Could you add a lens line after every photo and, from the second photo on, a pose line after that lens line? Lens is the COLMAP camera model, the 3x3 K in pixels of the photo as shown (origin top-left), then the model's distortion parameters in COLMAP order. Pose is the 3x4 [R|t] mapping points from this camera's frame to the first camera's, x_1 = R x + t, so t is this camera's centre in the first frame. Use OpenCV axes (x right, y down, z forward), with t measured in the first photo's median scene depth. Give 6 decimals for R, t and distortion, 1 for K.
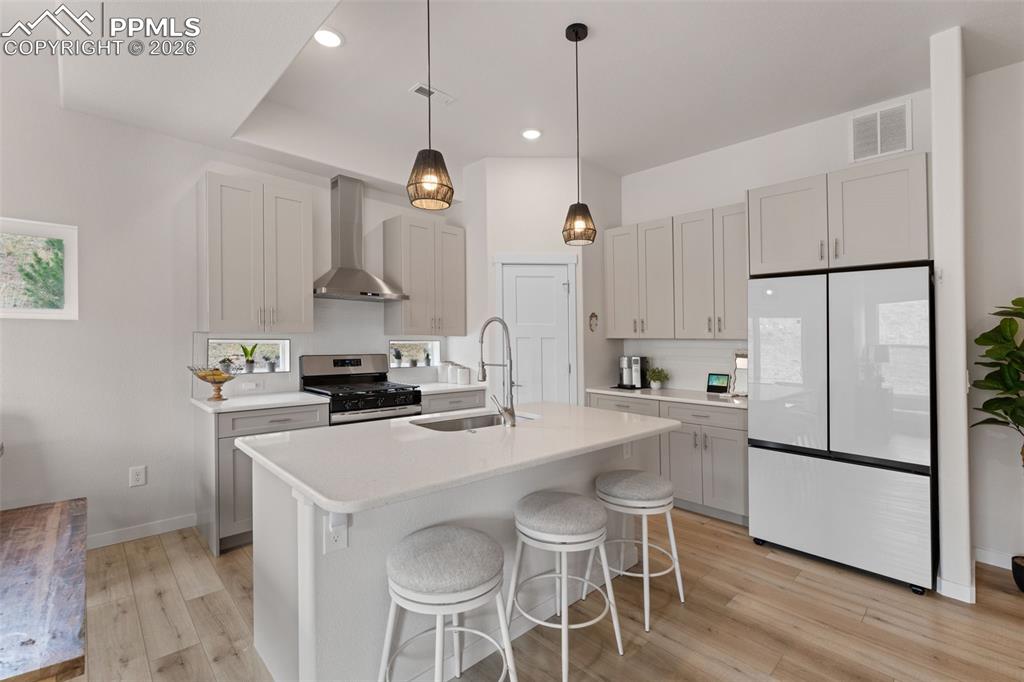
lens RADIAL K [[450.6, 0, 492.3], [0, 450.6, 337.6], [0, 0, 1]] dist [-0.000891, 0.000279]
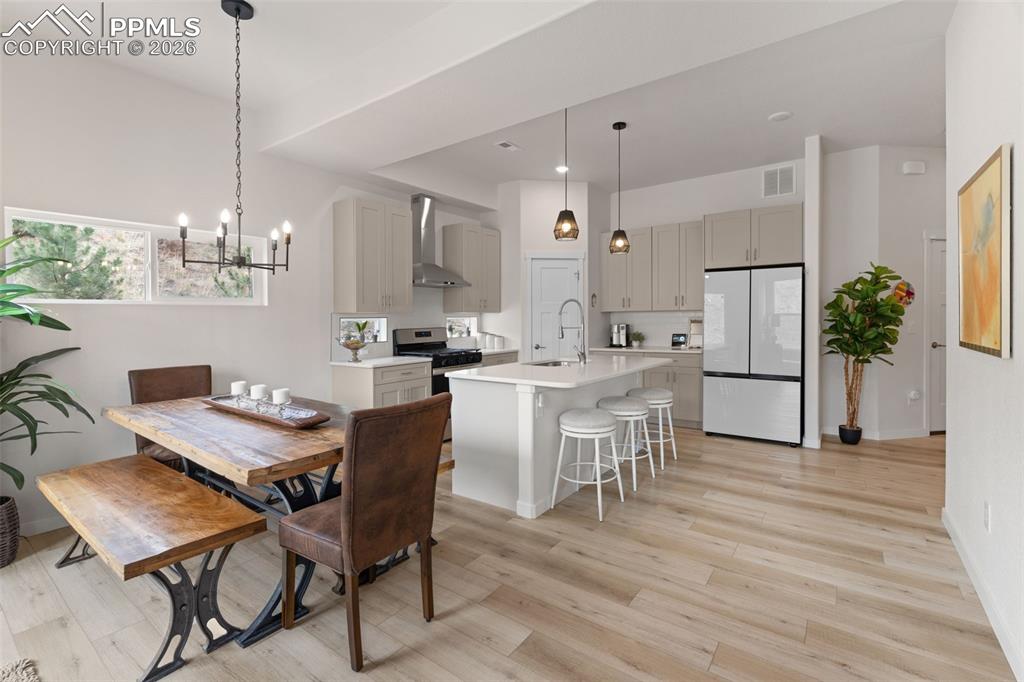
lens RADIAL K [[462.4, 0, 489.4], [0, 462.4, 347.0], [0, 0, 1]] dist [-0.002377, -0.000338]
pose [[0.986397, -0.034344, 0.160750, -0.410126], [0.023834, 0.997478, 0.066861, 0.007402], [-0.162641, -0.062120, 0.984728, -0.454819]]
